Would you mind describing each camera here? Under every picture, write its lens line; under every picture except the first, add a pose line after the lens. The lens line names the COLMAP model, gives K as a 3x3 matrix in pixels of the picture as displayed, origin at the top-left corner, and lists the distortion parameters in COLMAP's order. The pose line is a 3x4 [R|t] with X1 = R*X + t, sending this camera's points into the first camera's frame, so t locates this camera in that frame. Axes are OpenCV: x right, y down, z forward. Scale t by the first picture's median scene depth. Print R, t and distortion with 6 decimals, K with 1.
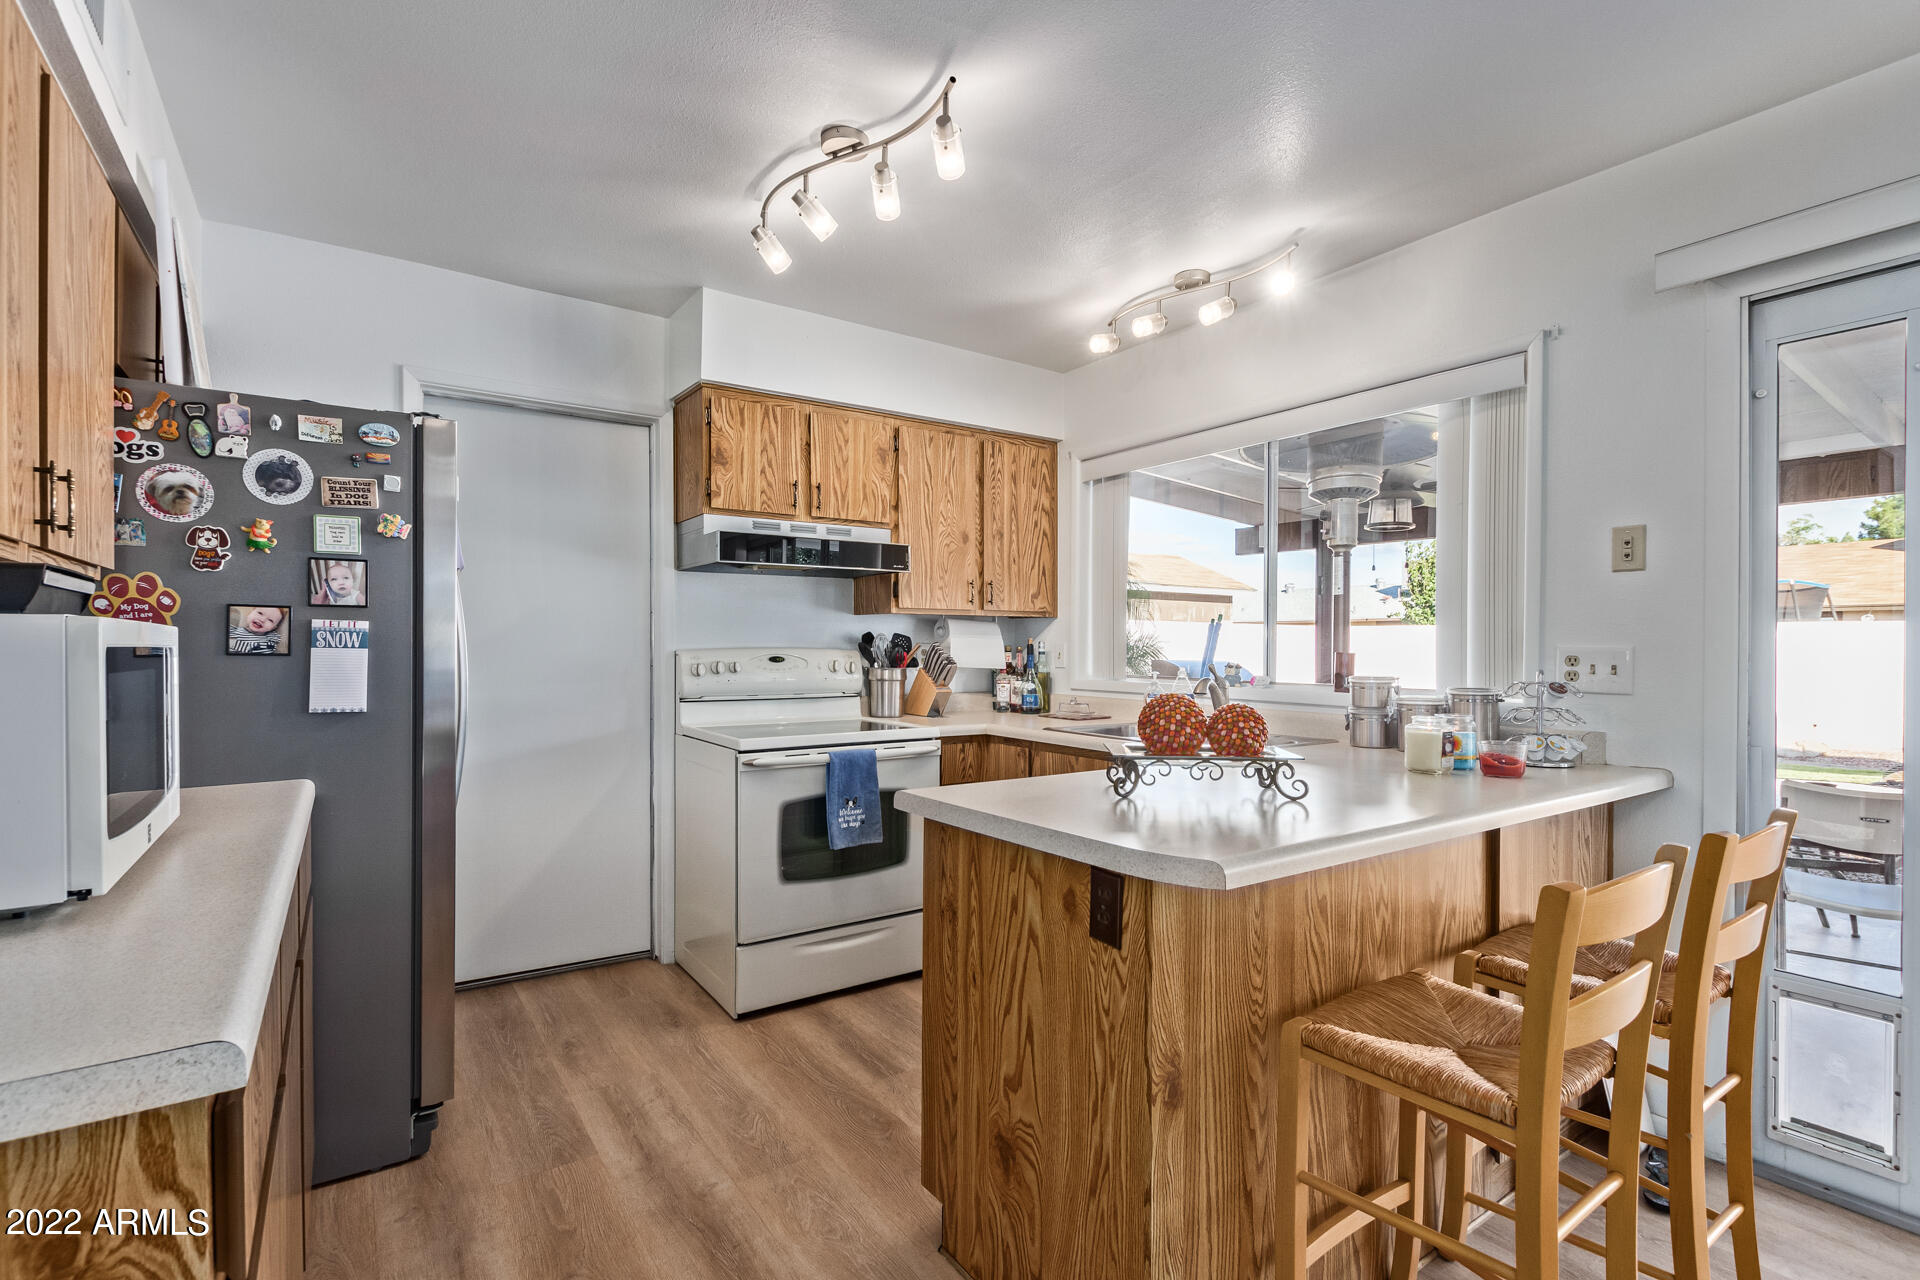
lens RADIAL K [[878.8, 0, 956.4], [0, 878.8, 644.9], [0, 0, 1]] dist [0.000851, 0.000694]
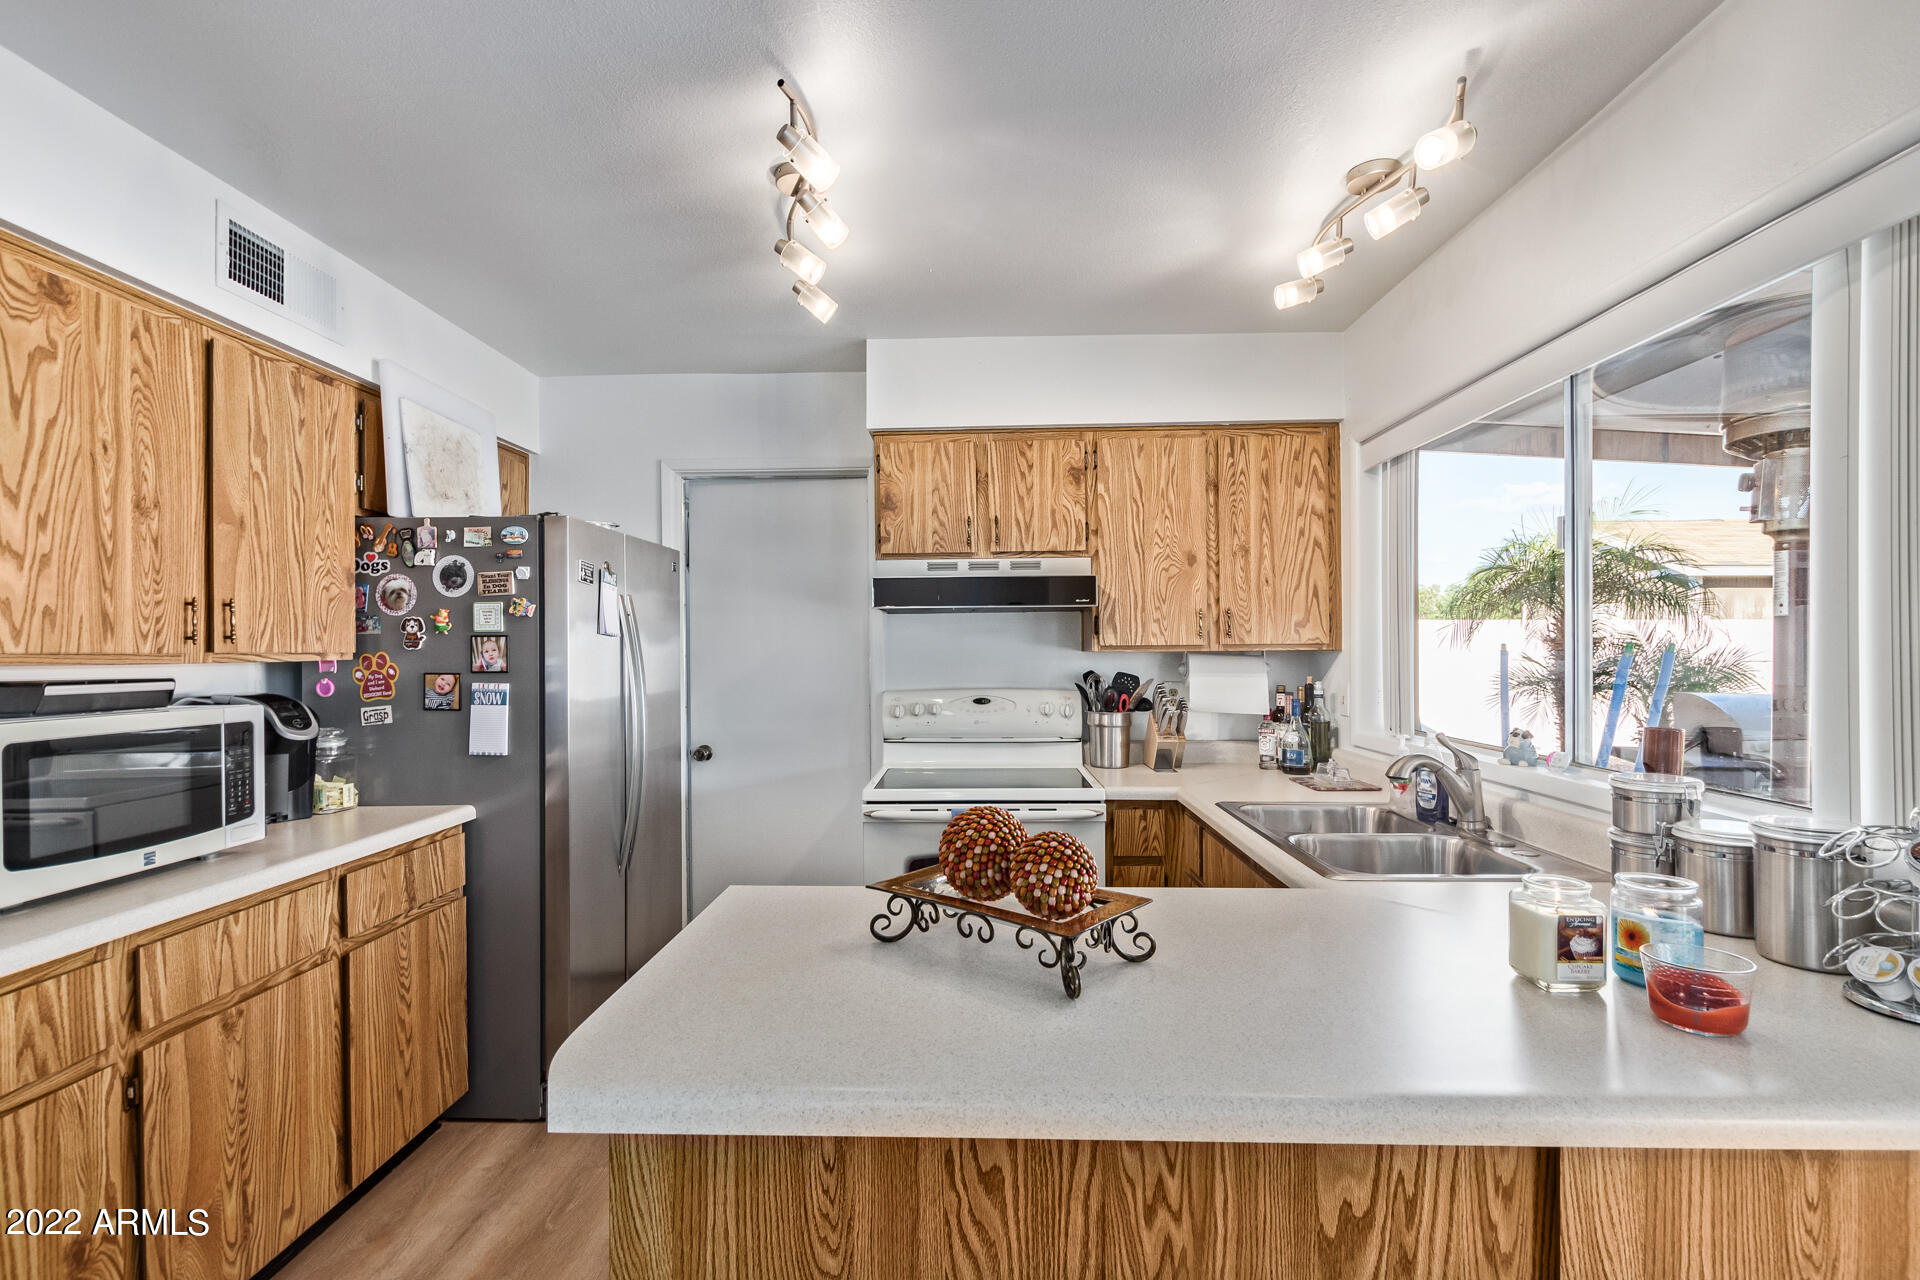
lens RADIAL K [[878.8, 0, 956.4], [0, 878.8, 644.9], [0, 0, 1]] dist [0.000851, 0.000694]
pose [[0.804723, -0.011432, -0.593541, 0.377697], [0.009517, 0.999935, -0.006356, -0.042999], [0.593574, -0.000534, 0.804779, 0.229521]]
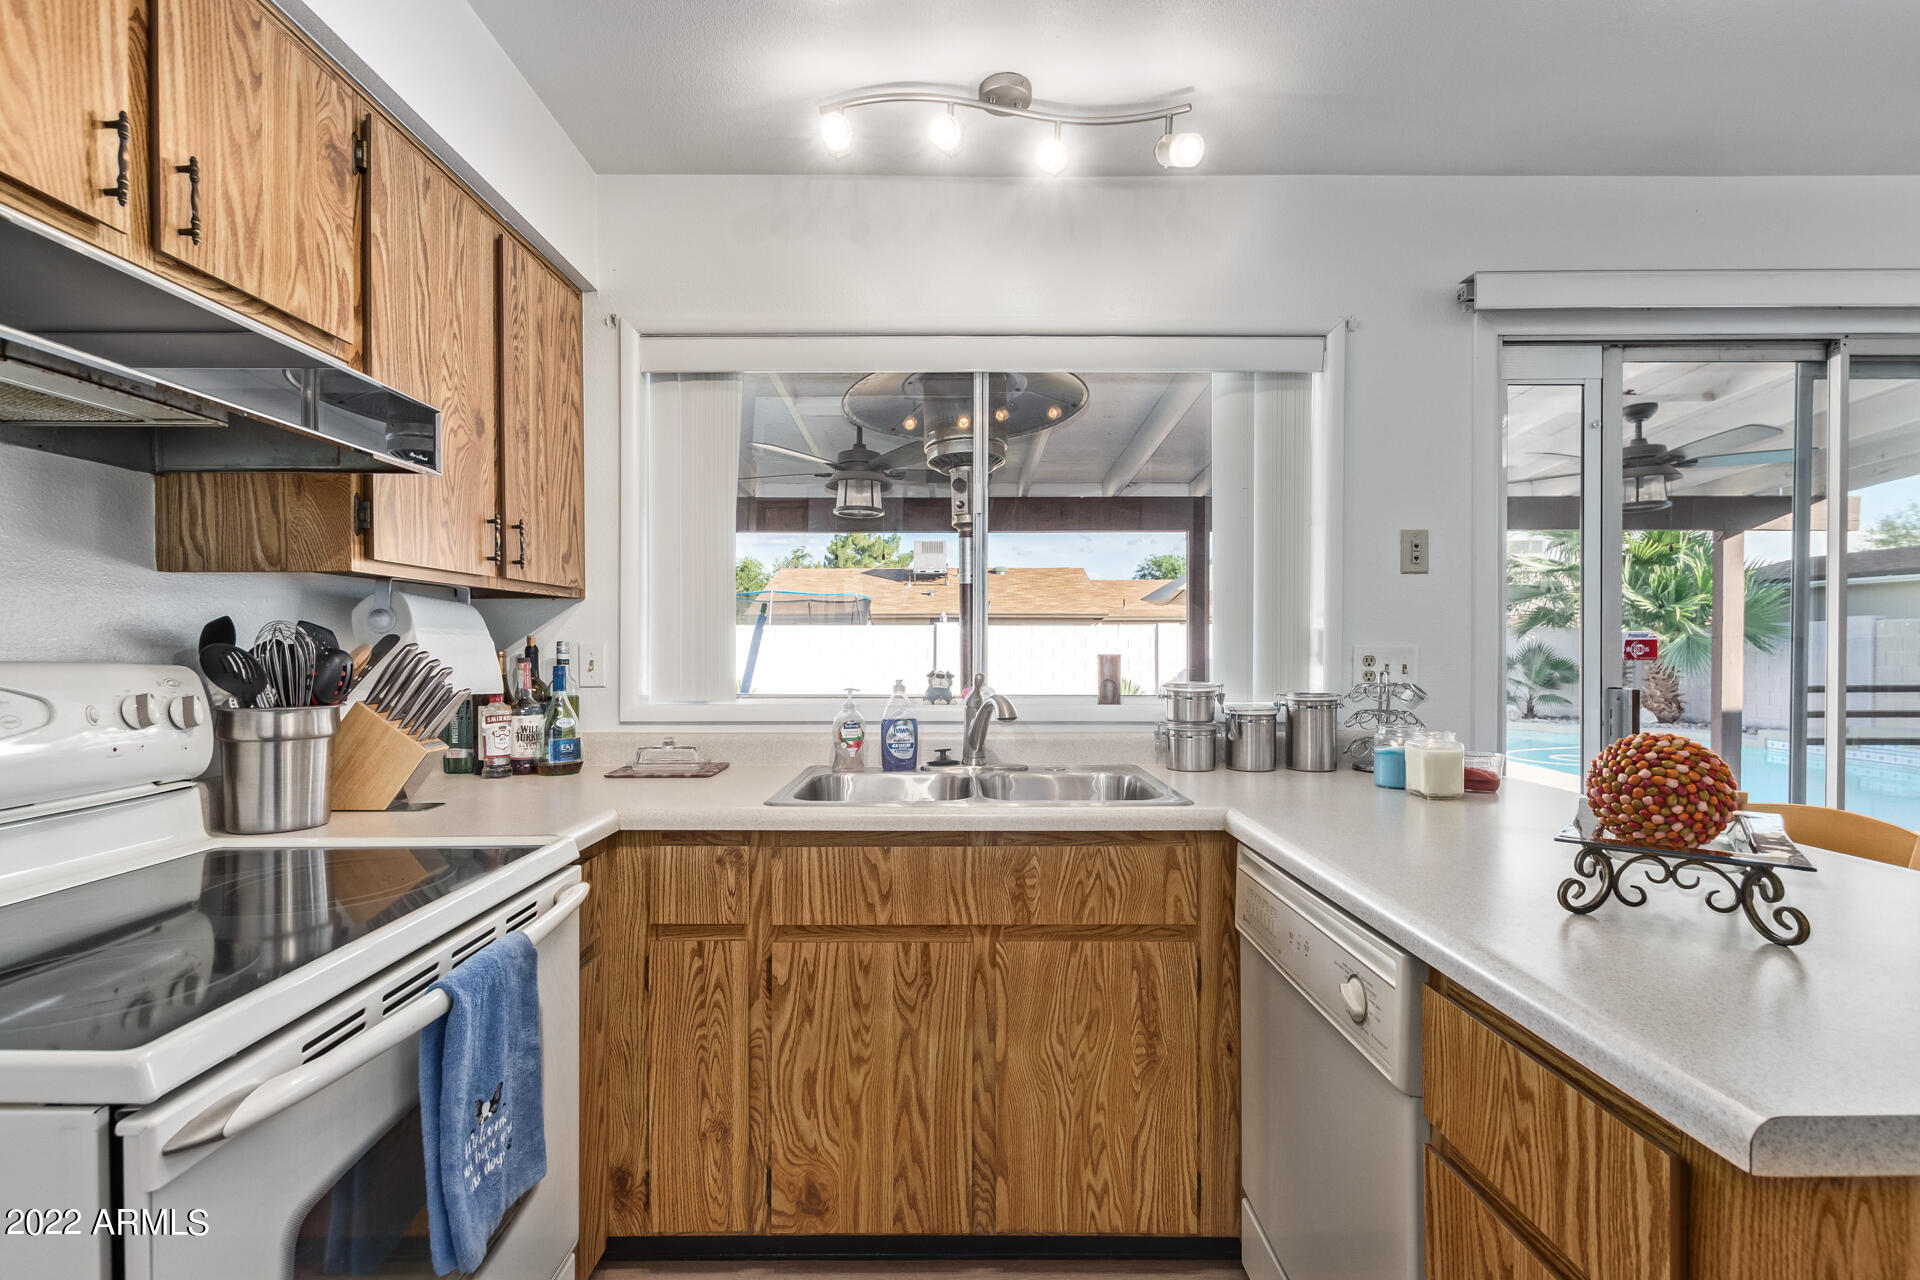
lens RADIAL K [[879.0, 0, 956.6], [0, 879.0, 654.3], [0, 0, 1]] dist [0.023460, -0.014554]
pose [[0.565624, -0.013723, 0.824549, -0.280675], [0.003287, 0.999891, 0.014387, -0.003731], [-0.824657, -0.005427, 0.565608, 0.599020]]
